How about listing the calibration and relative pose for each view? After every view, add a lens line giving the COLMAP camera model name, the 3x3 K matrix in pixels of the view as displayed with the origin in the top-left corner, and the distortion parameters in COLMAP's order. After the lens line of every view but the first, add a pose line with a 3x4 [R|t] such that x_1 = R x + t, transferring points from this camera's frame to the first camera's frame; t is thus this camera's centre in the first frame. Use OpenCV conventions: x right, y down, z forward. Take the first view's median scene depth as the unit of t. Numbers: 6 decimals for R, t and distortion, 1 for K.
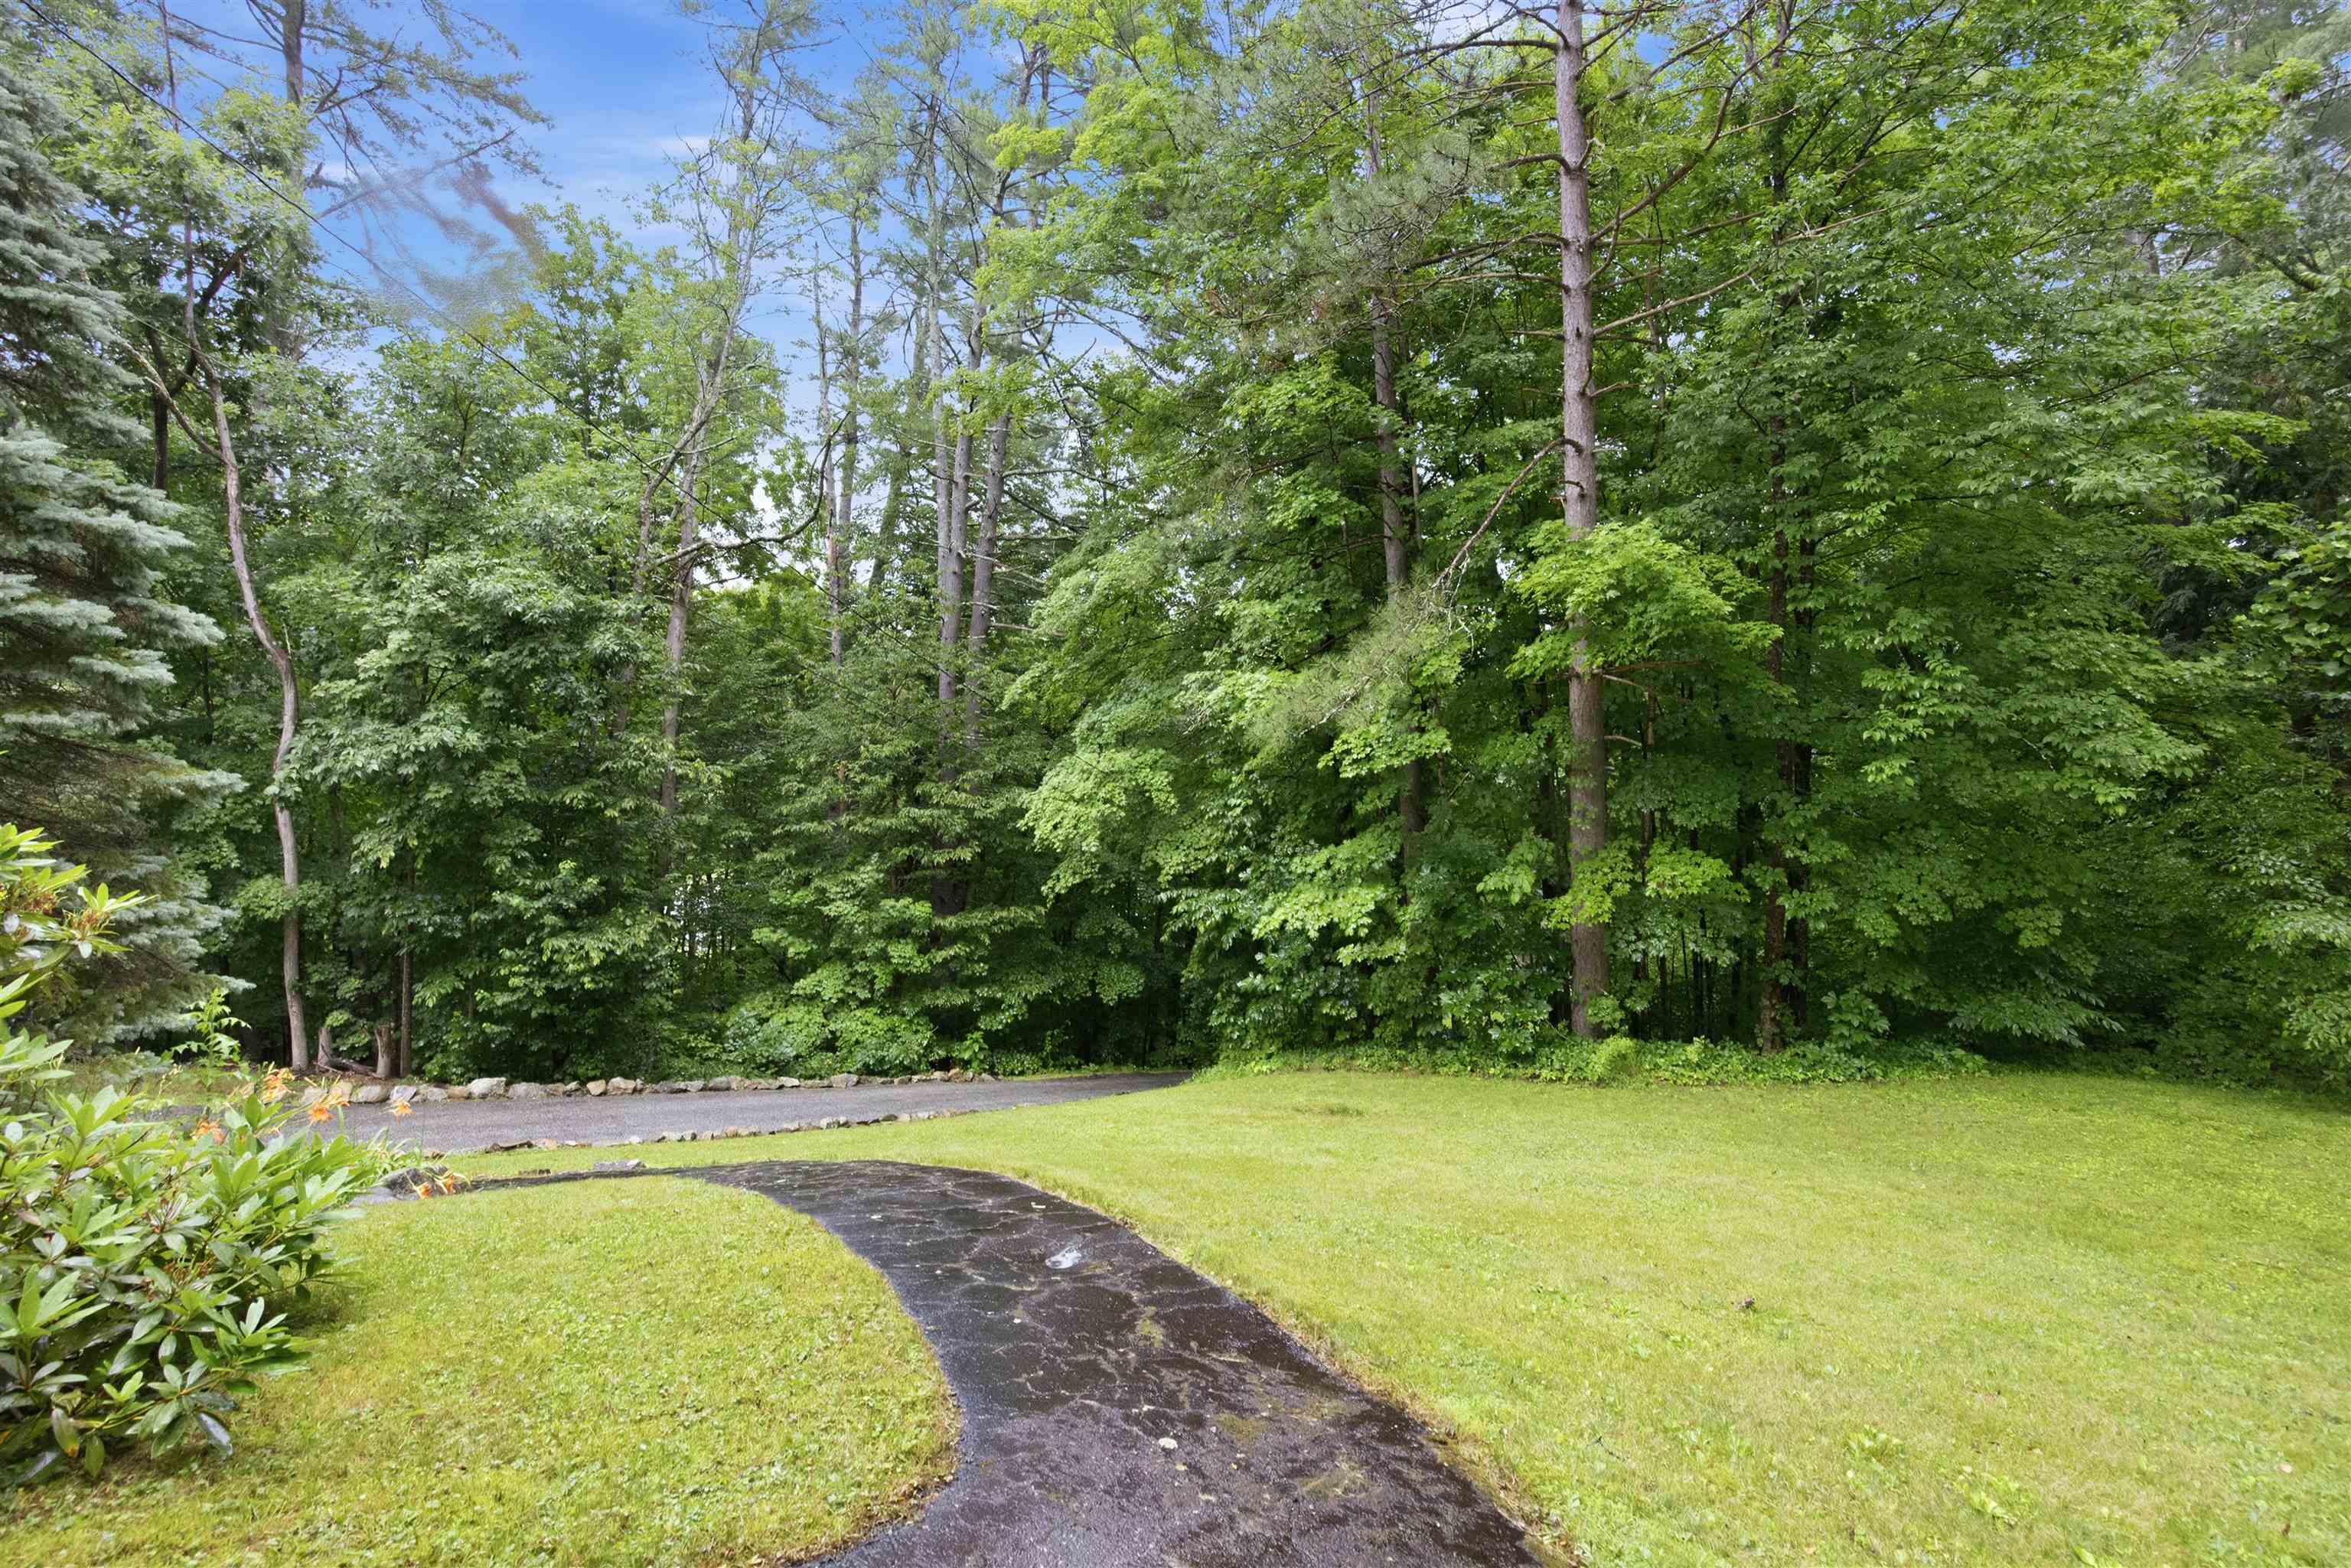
lens RADIAL K [[1070.4, 0, 1132.5], [0, 1070.4, 628.4], [0, 0, 1]] dist [-0.003530, -0.002502]
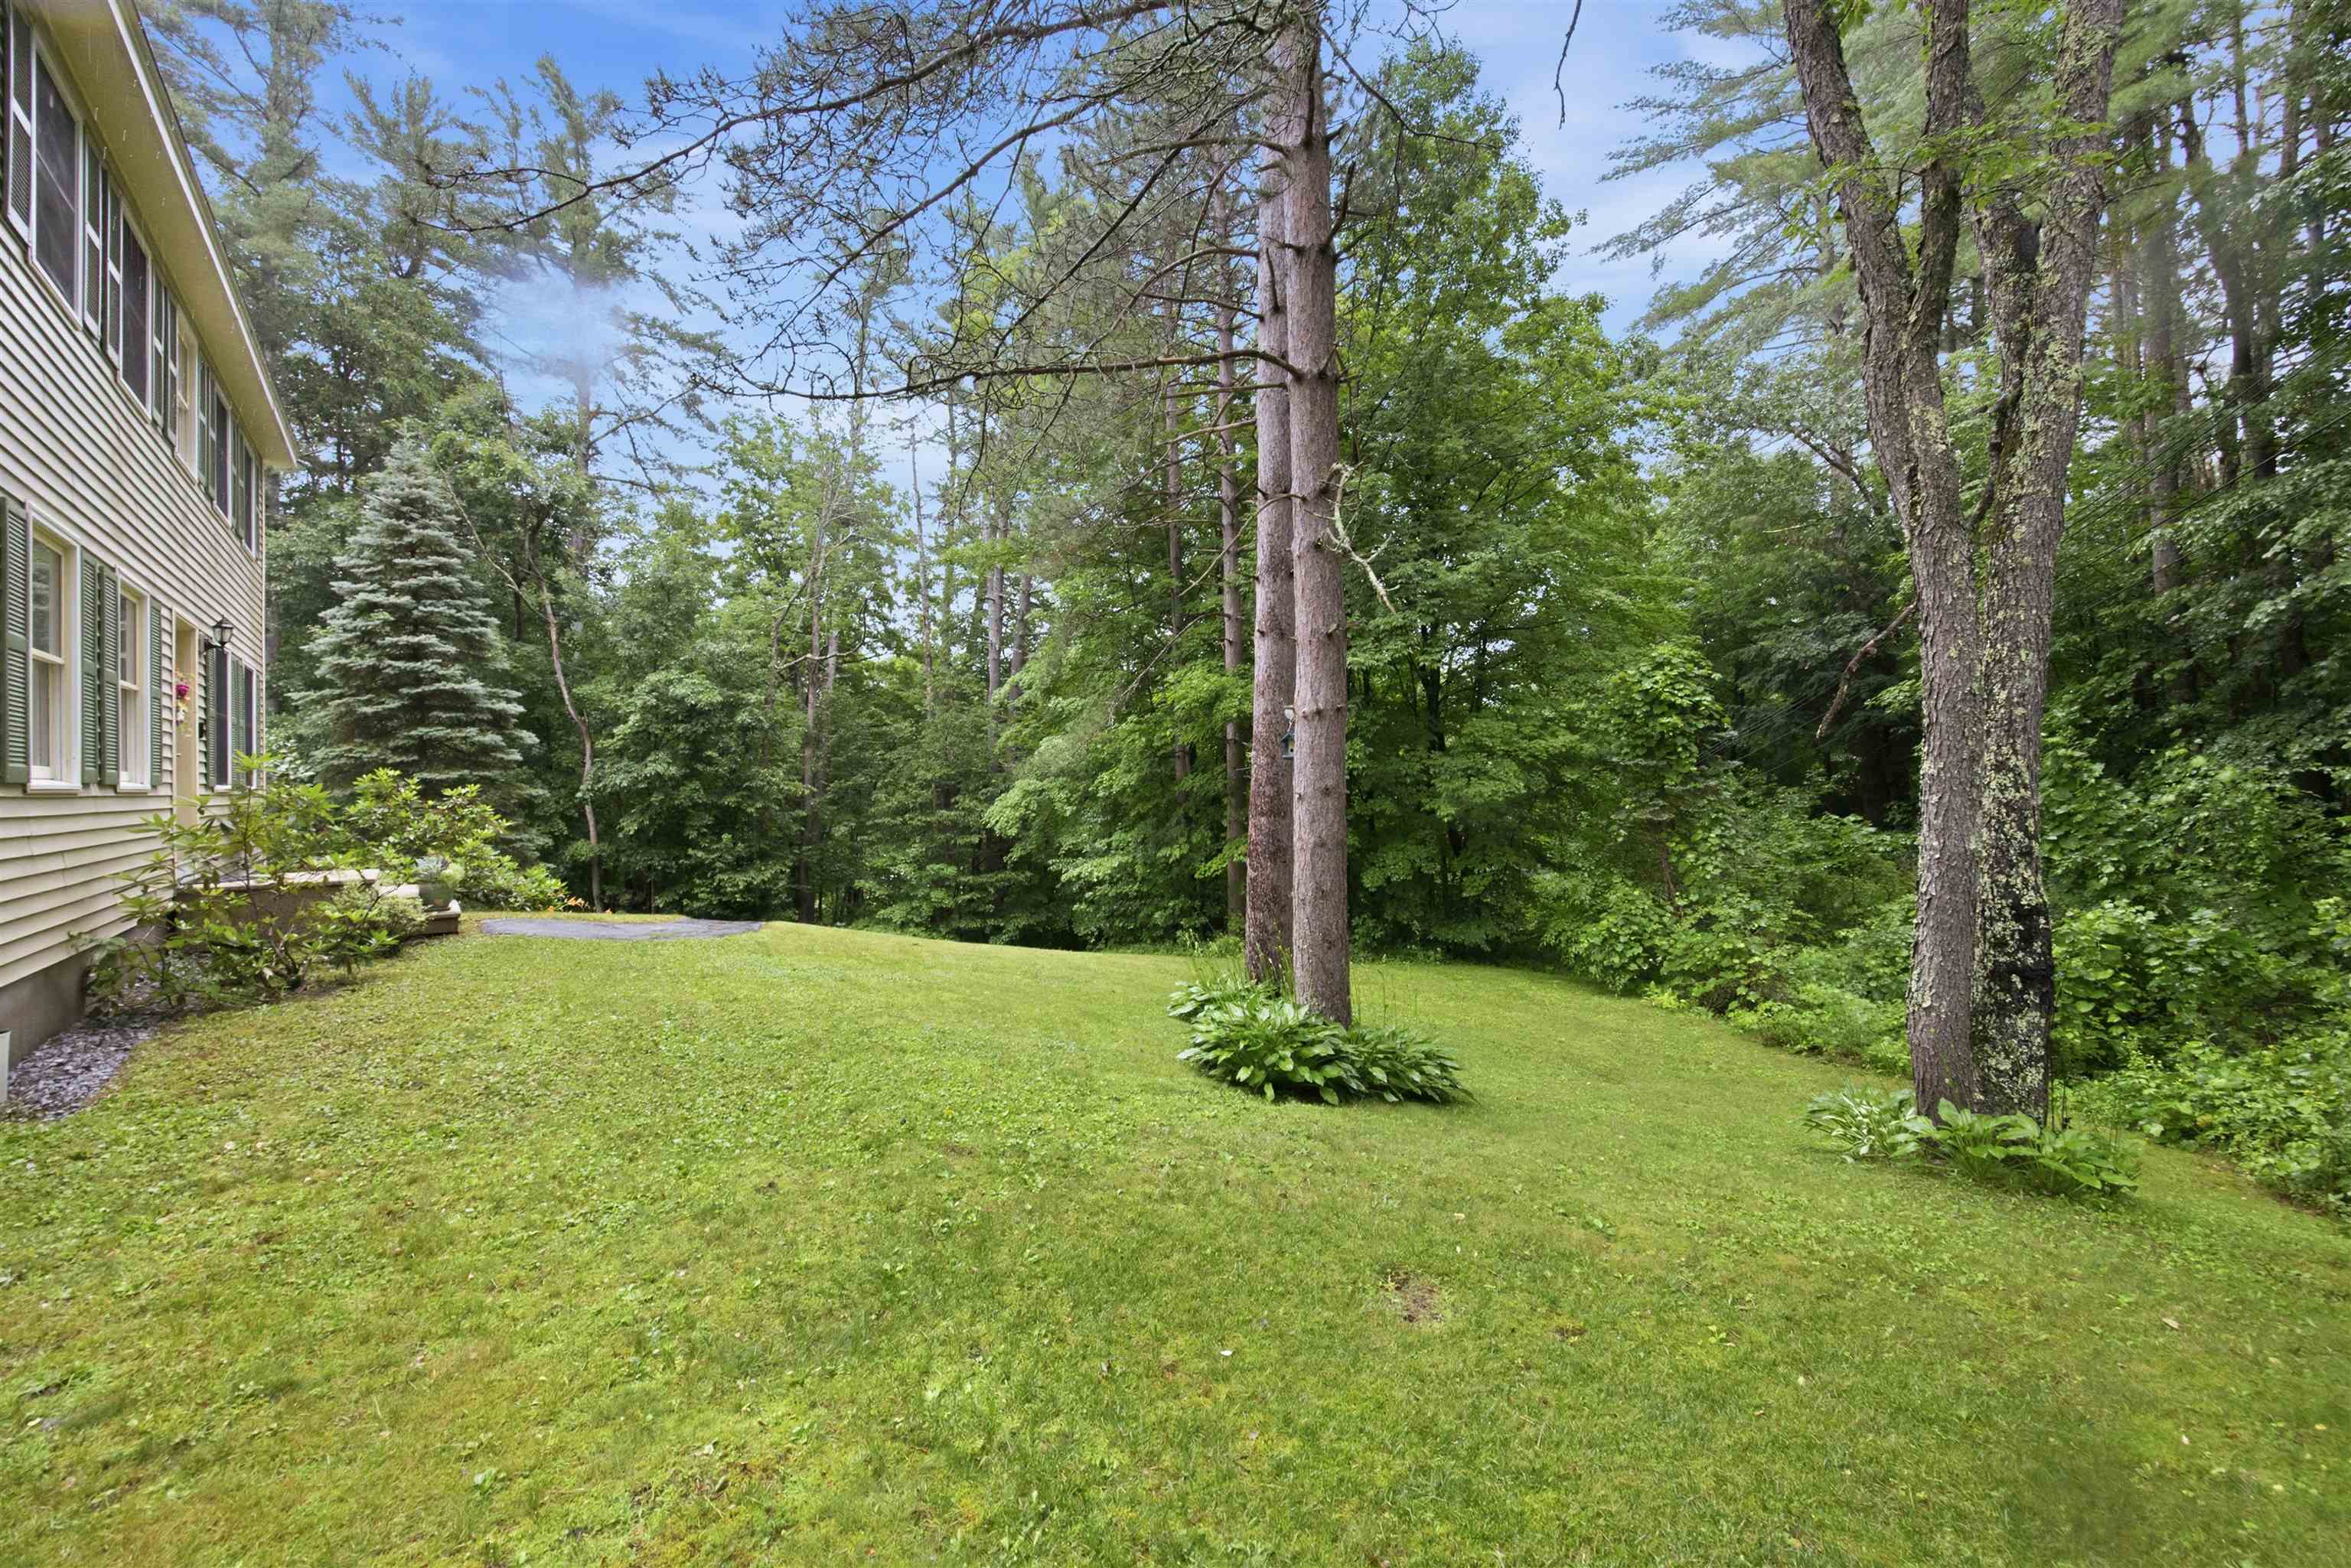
lens RADIAL K [[950.0, 0, 1198.0], [0, 950.0, 733.0], [0, 0, 1]] dist [0.008856, -0.000523]
pose [[0.991356, 0.006251, -0.131053, 0.505904], [0.003891, 0.997024, 0.076992, -0.085124], [0.131145, -0.076837, 0.988381, -0.528811]]
